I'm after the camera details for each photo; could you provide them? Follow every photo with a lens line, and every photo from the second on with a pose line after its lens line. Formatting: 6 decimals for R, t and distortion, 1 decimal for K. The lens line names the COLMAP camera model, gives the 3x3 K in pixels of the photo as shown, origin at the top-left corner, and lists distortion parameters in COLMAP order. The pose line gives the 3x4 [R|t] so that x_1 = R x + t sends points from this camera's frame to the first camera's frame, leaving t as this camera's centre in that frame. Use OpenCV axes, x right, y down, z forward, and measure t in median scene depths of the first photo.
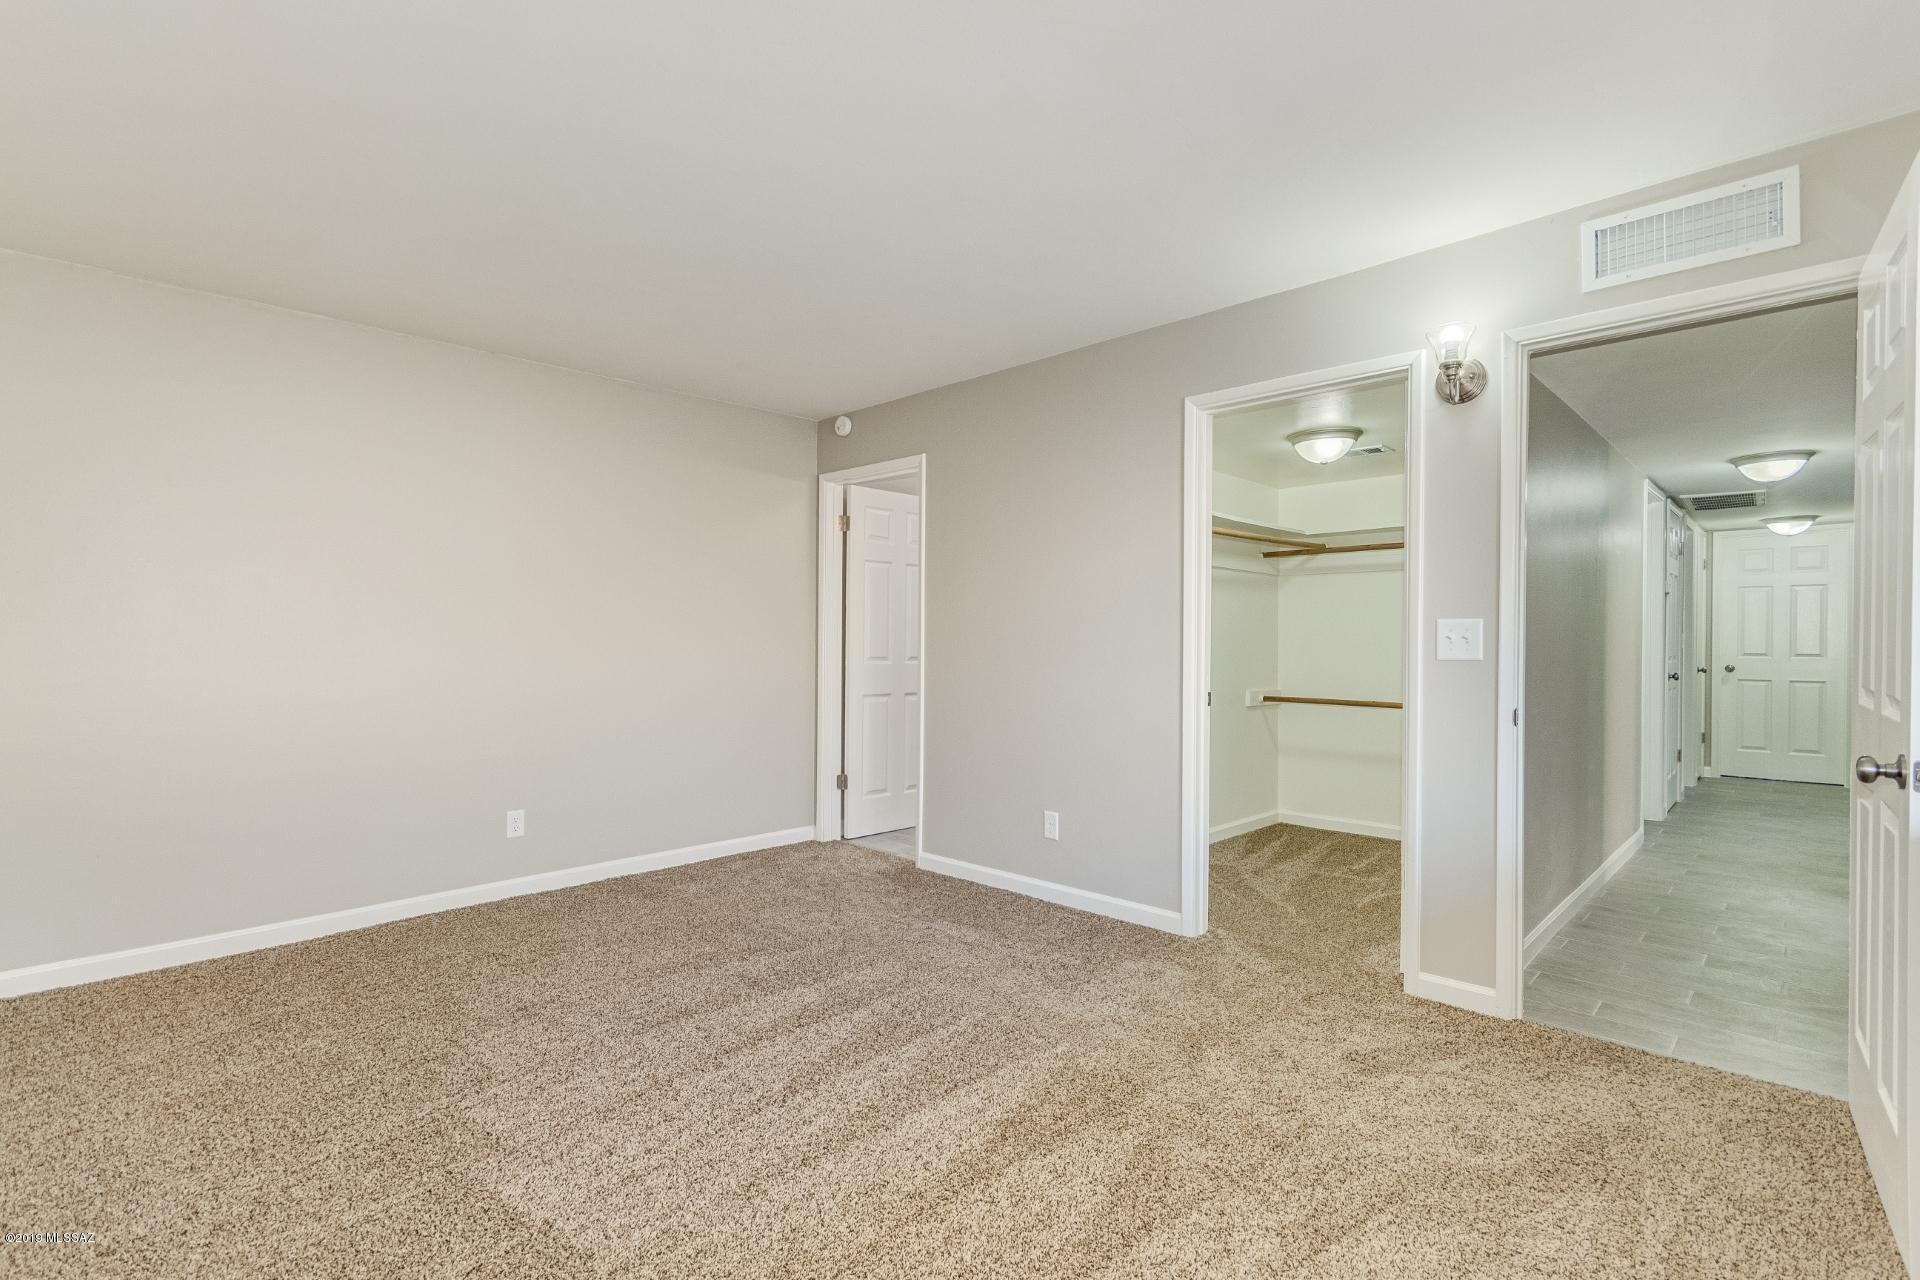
lens RADIAL K [[888.8, 0, 964.8], [0, 888.8, 639.2], [0, 0, 1]] dist [0.002758, 0.000302]
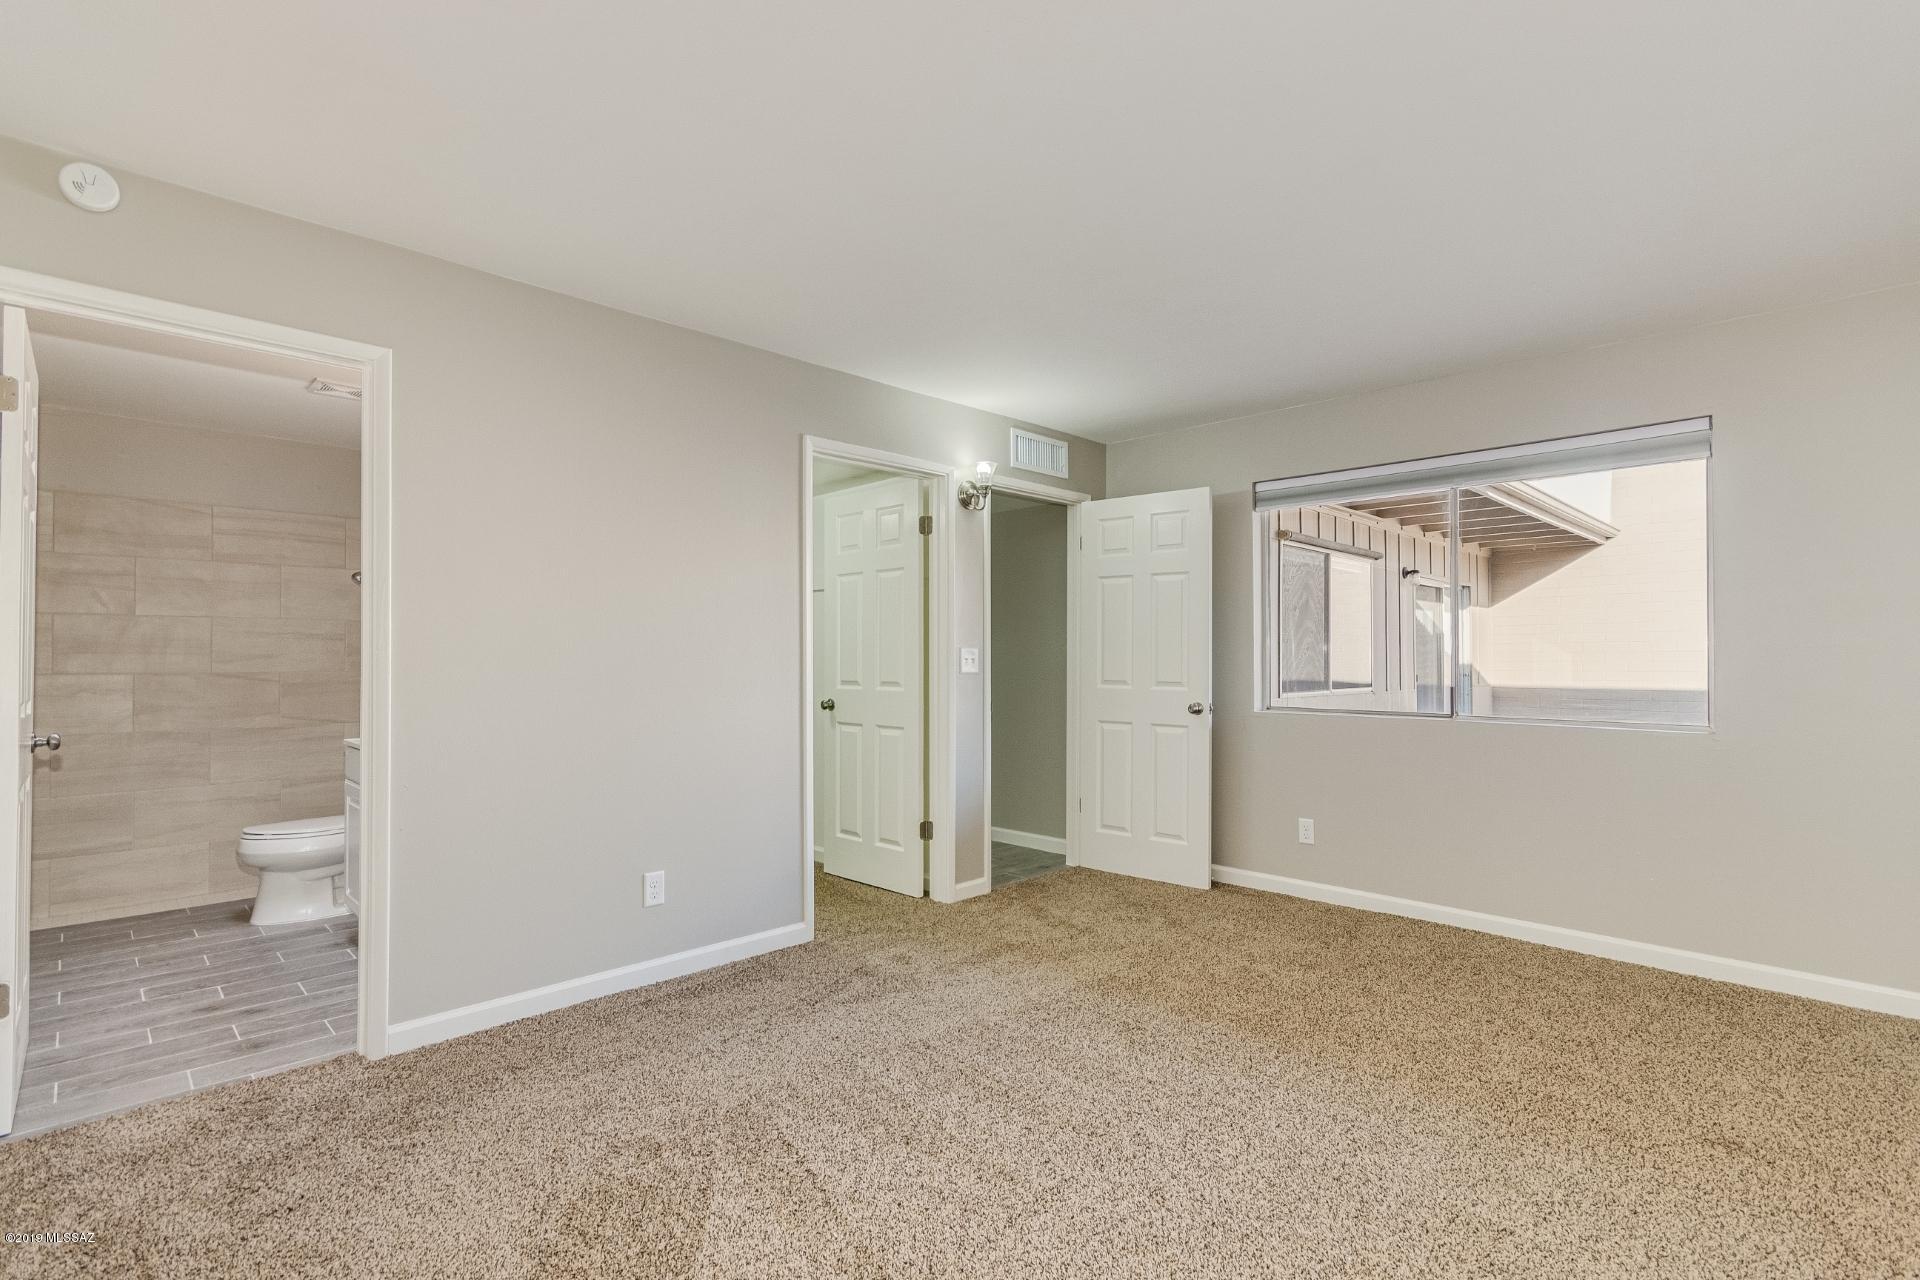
lens RADIAL K [[888.8, 0, 960.5], [0, 888.8, 637.1], [0, 0, 1]] dist [0.002758, 0.000302]
pose [[0.033201, 0.028004, 0.999056, -0.904905], [0.002934, 0.999600, -0.028117, 0.003004], [-0.999444, 0.003865, 0.033105, 0.870989]]
